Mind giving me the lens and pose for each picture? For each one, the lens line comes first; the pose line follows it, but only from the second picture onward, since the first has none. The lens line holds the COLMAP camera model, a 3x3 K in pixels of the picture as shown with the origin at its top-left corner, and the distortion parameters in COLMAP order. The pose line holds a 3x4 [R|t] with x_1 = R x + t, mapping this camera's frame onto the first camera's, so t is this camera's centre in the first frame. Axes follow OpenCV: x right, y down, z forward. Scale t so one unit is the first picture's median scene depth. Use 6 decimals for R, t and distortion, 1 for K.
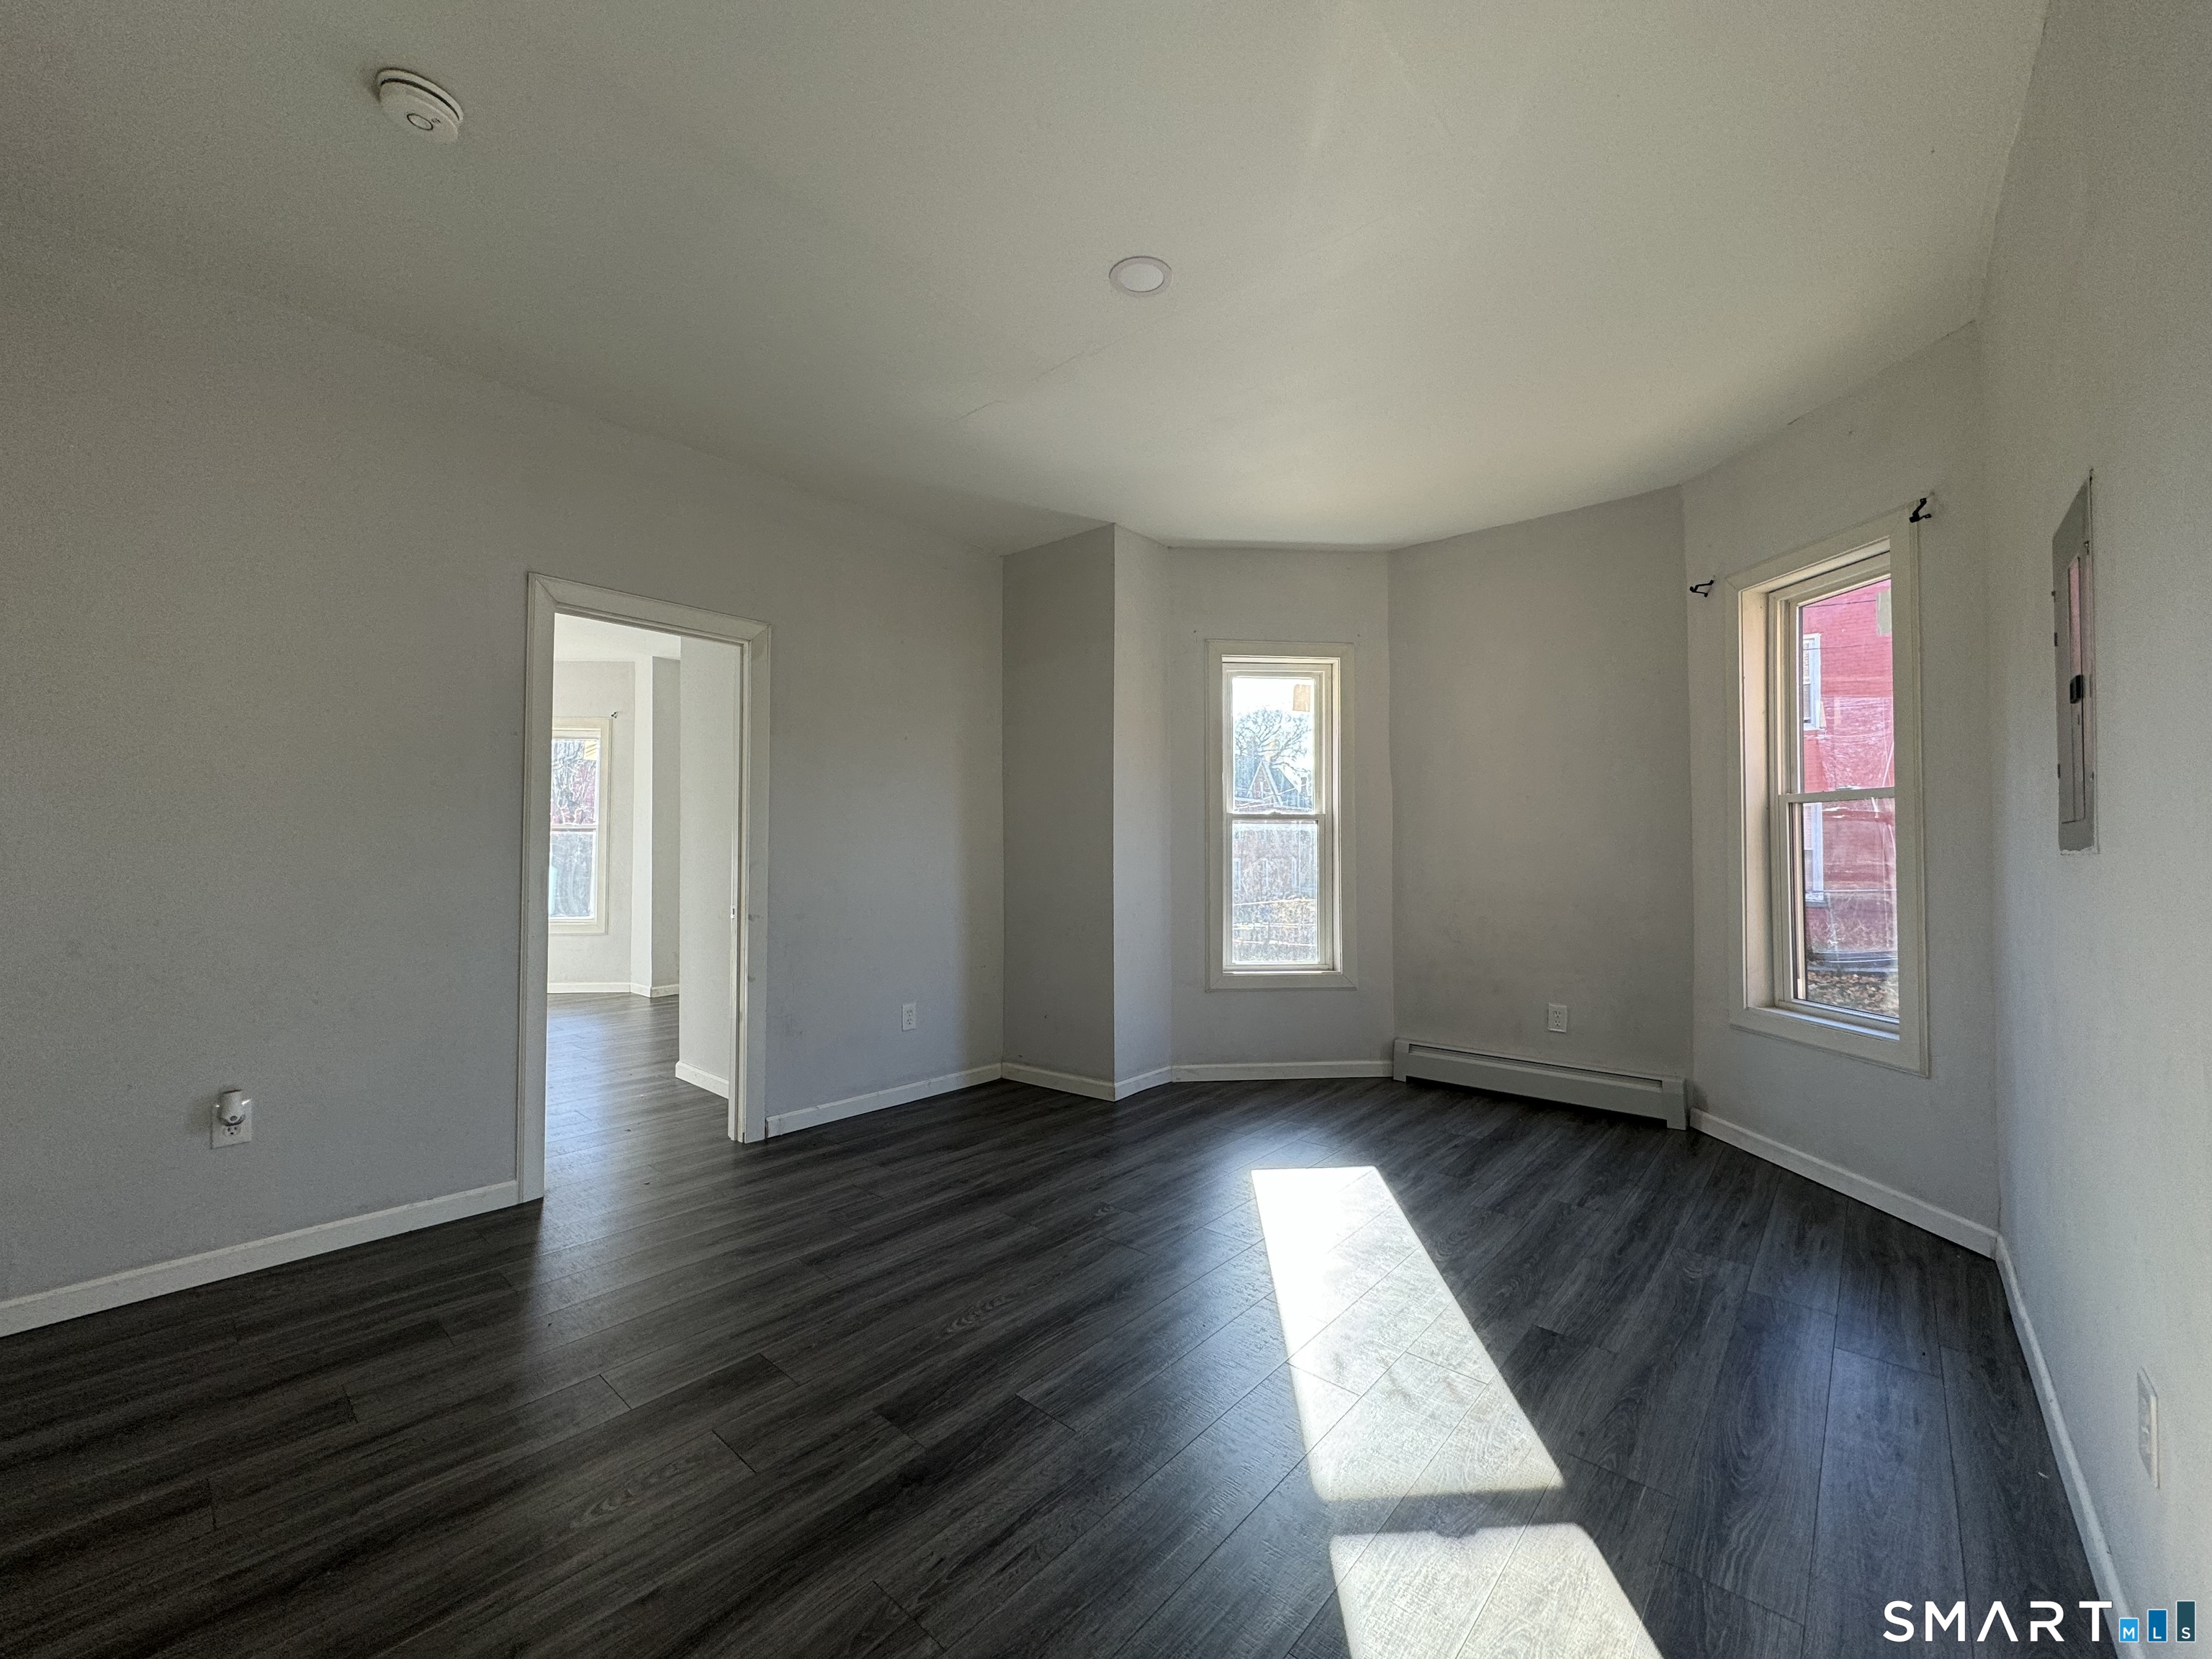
lens RADIAL K [[880.7, 0, 1109.5], [0, 880.7, 831.7], [0, 0, 1]] dist [-0.001770, -0.000096]
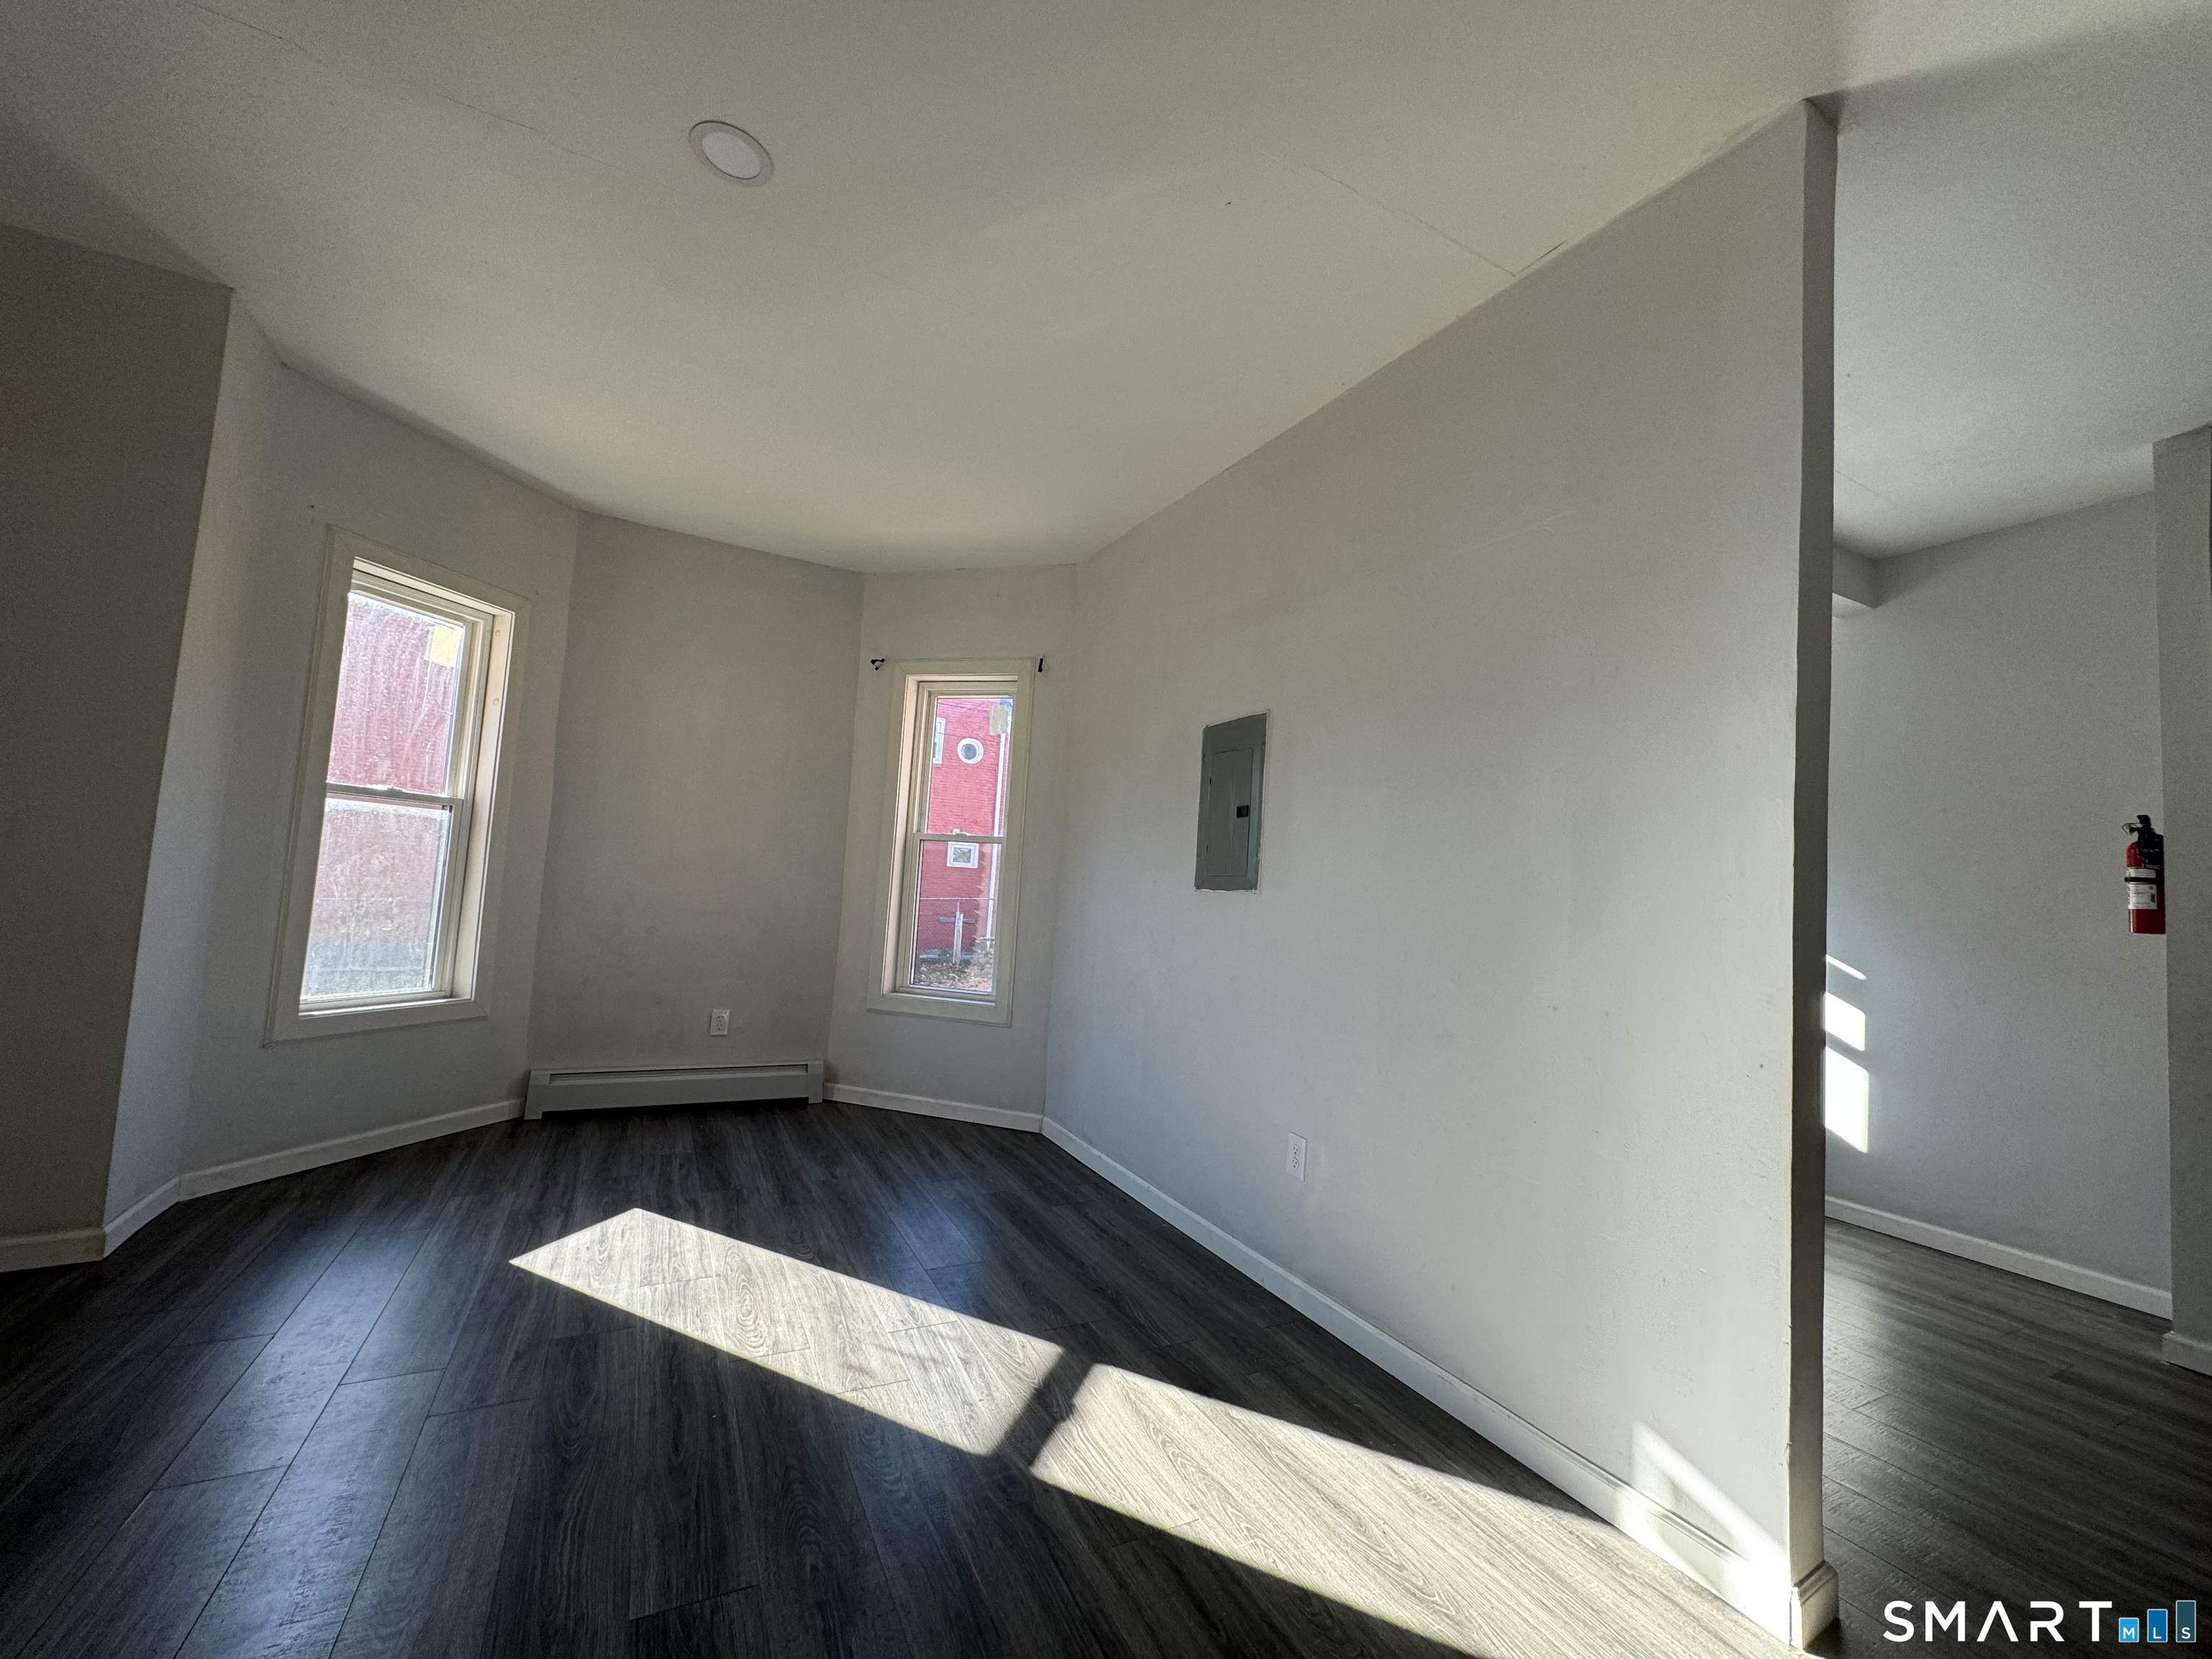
lens RADIAL K [[880.7, 0, 1109.5], [0, 880.7, 831.7], [0, 0, 1]] dist [-0.001770, -0.000096]
pose [[0.358073, 0.083951, 0.929912, -0.336103], [-0.080216, 0.995033, -0.058942, 0.010679], [-0.930241, -0.053488, 0.363029, 0.208807]]
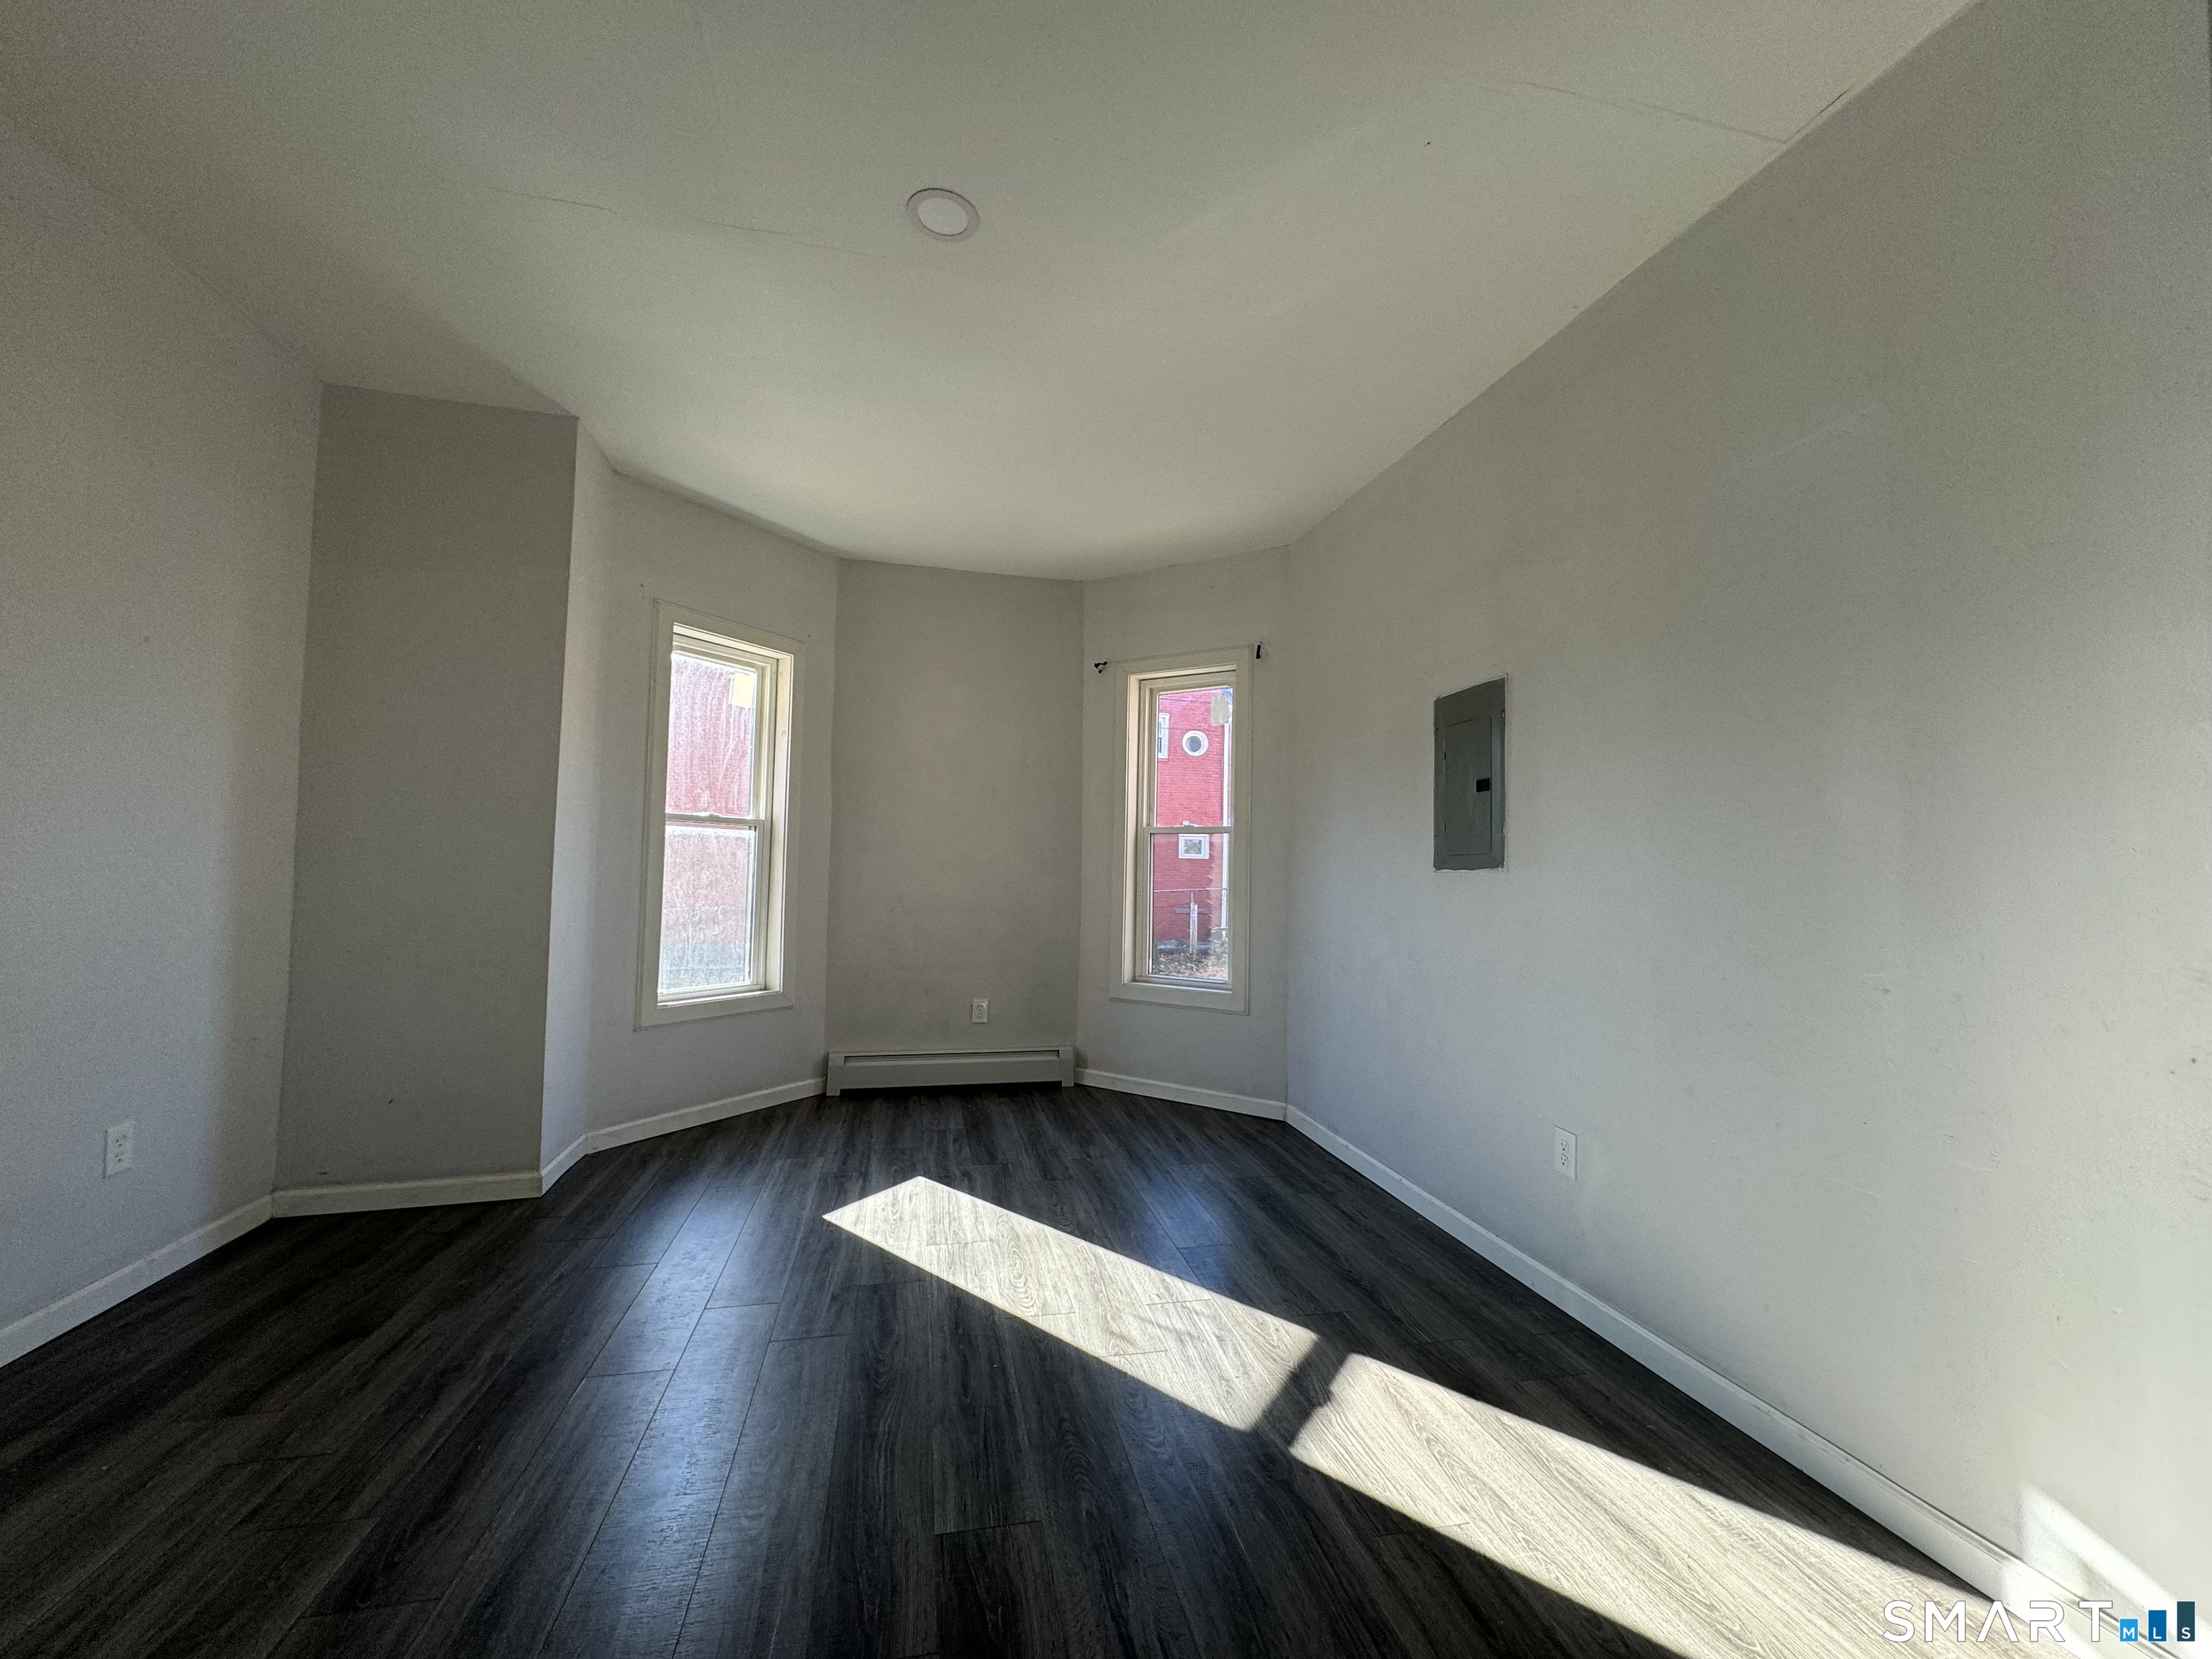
lens RADIAL K [[880.7, 0, 1109.5], [0, 880.7, 831.7], [0, 0, 1]] dist [-0.001770, -0.000096]
pose [[0.588690, 0.047028, 0.806990, -0.341960], [-0.035491, 0.998847, -0.032318, 0.010803], [-0.807580, -0.009616, 0.589680, 0.202004]]
